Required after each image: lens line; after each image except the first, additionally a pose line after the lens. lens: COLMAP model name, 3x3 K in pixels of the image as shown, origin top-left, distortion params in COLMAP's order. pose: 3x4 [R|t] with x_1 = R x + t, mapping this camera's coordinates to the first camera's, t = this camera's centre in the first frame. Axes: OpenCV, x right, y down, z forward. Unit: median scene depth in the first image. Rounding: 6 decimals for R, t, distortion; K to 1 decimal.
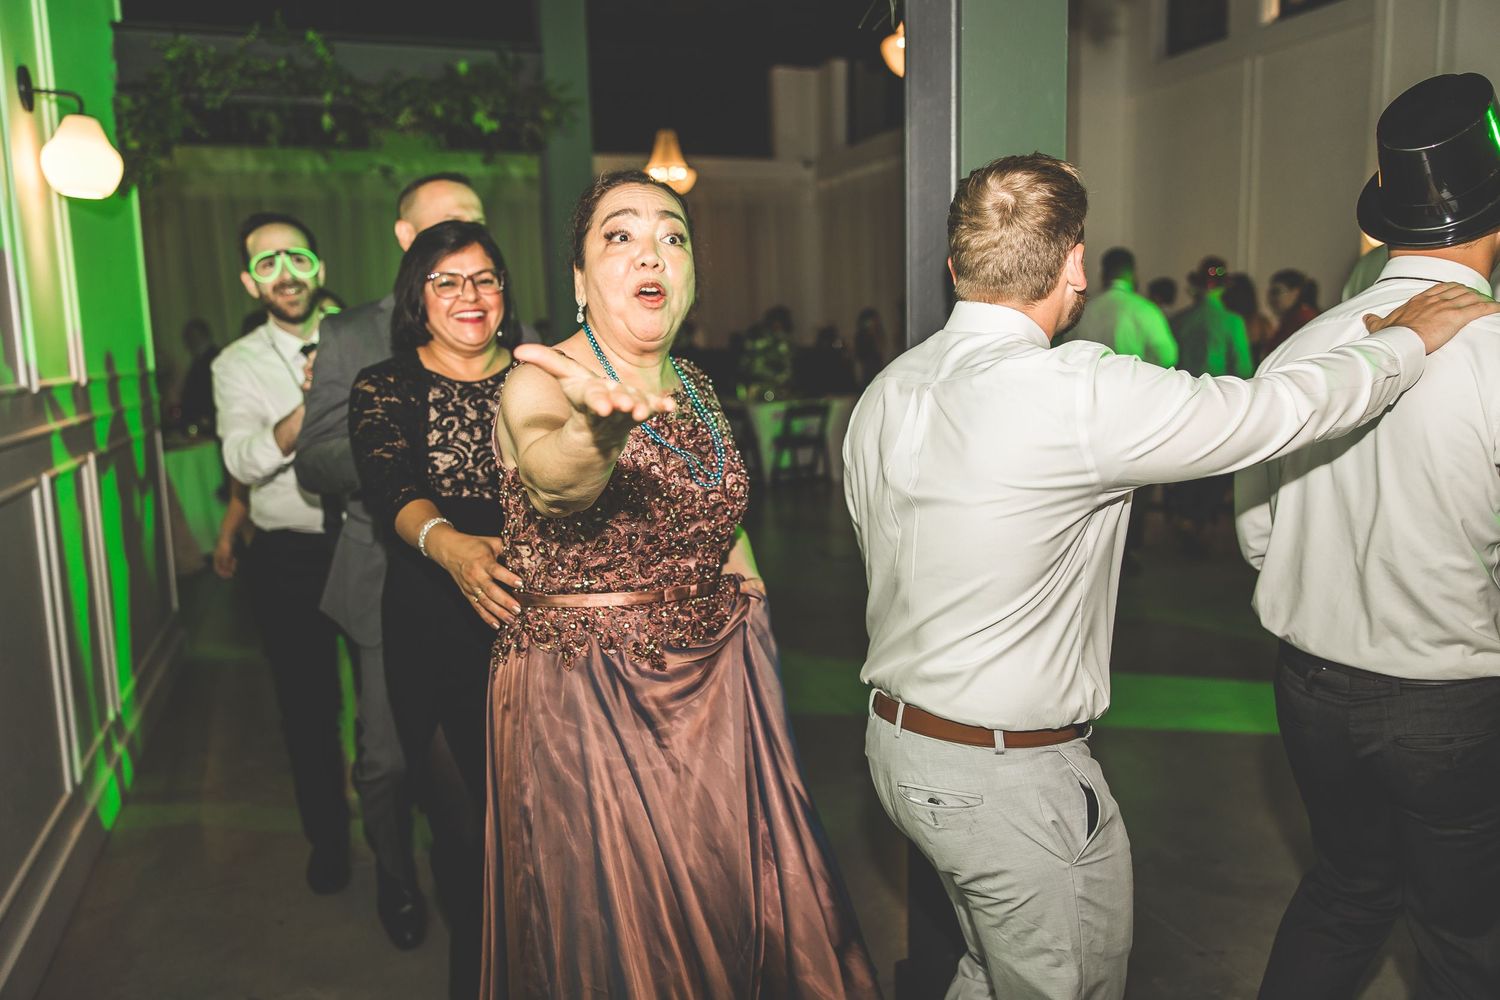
lens RADIAL K [[1220.3, 0, 750.0], [0, 1220.3, 500.0], [0, 0, 1]] dist [0.027669, -0.017154]
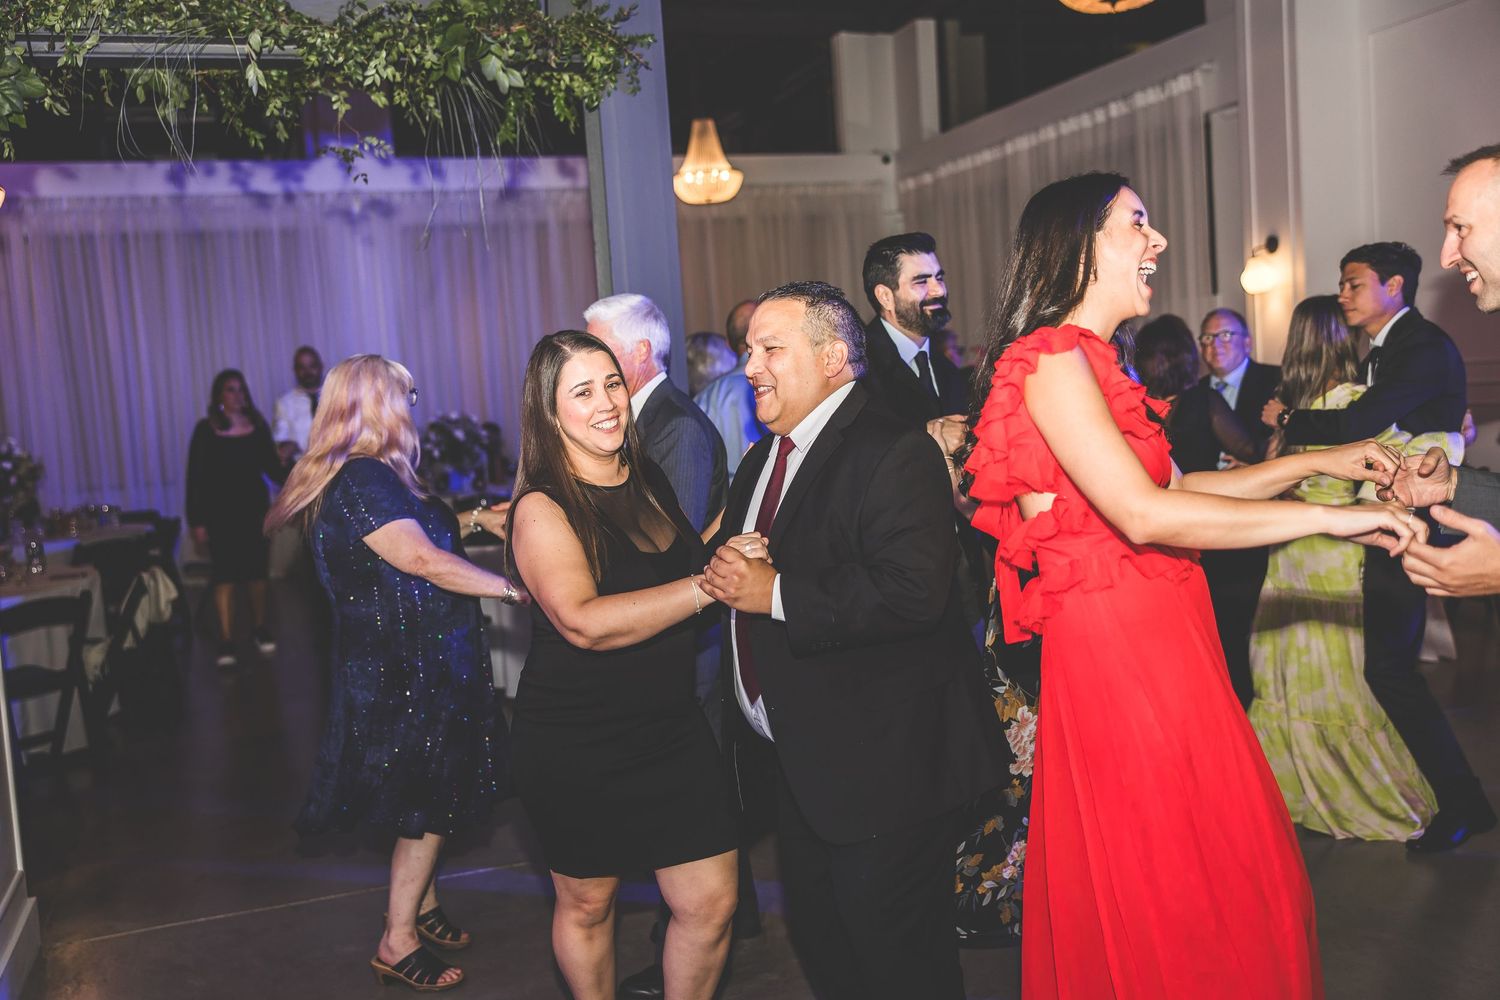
lens RADIAL K [[1500.1, 0, 750.0], [0, 1500.1, 500.0], [0, 0, 1]] dist [0.017982, -0.000005]
pose [[0.999250, -0.036806, -0.012023, -0.087755], [0.036043, 0.997634, -0.058536, -0.039143], [0.014149, 0.058059, 0.998213, 0.241636]]
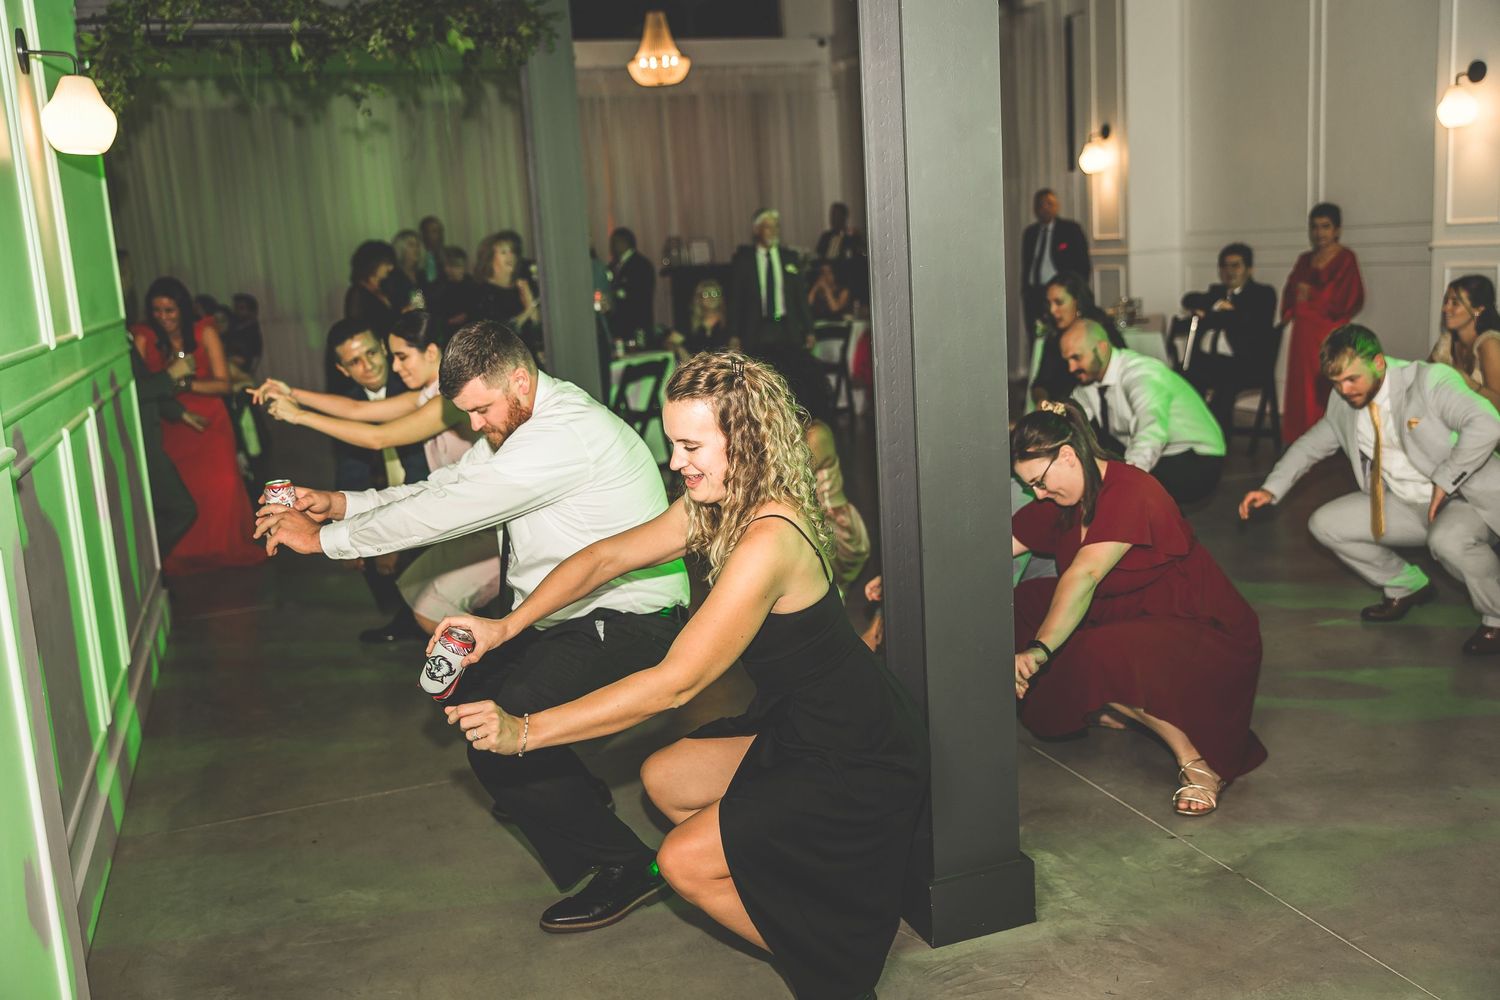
lens RADIAL K [[1500.1, 0, 750.0], [0, 1500.1, 500.0], [0, 0, 1]] dist [0.017982, -0.000005]
pose [[0.999325, -0.031489, -0.018932, 0.017031], [0.032212, 0.998714, 0.039152, 0.005219], [0.017675, -0.039736, 0.999054, -0.163380]]
